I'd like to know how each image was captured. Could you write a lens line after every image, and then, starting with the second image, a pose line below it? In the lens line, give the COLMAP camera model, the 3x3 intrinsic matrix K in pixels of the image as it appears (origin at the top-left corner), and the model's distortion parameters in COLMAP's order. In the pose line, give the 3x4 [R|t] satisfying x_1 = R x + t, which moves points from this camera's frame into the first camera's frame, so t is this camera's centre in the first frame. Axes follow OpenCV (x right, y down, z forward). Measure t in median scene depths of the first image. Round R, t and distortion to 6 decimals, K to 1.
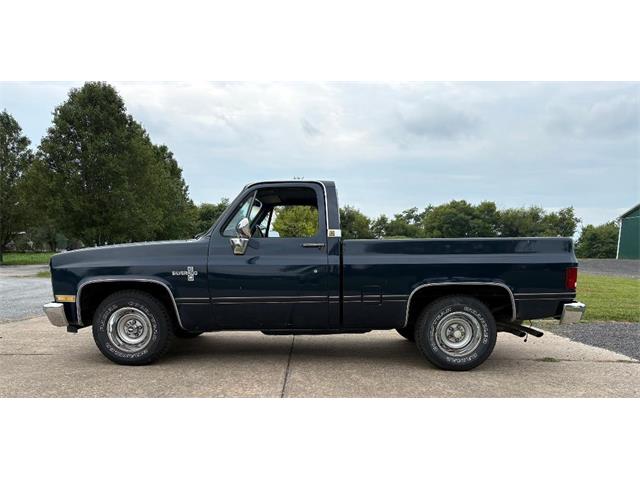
lens RADIAL K [[505.8, 0, 320.8], [0, 505.8, 255.4], [0, 0, 1]] dist [0.017045, 0.000780]
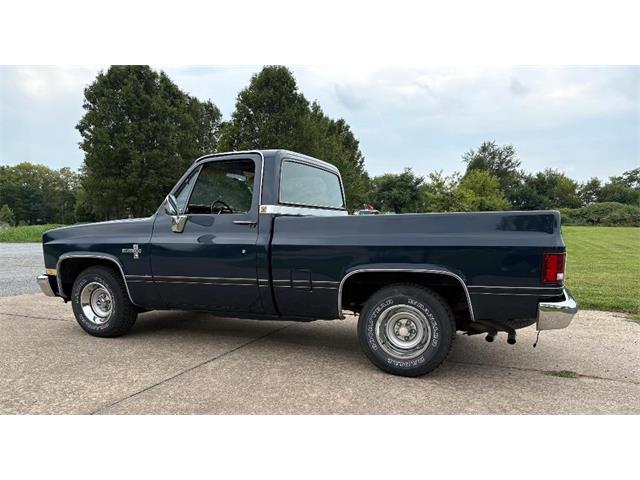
lens RADIAL K [[497.0, 0, 328.0], [0, 497.0, 252.2], [0, 0, 1]] dist [0.027222, -0.004552]
pose [[0.928407, 0.019795, -0.371038, 0.446000], [0.001309, 0.998399, 0.056541, -0.017366], [0.371564, -0.052978, 0.926895, 0.216756]]
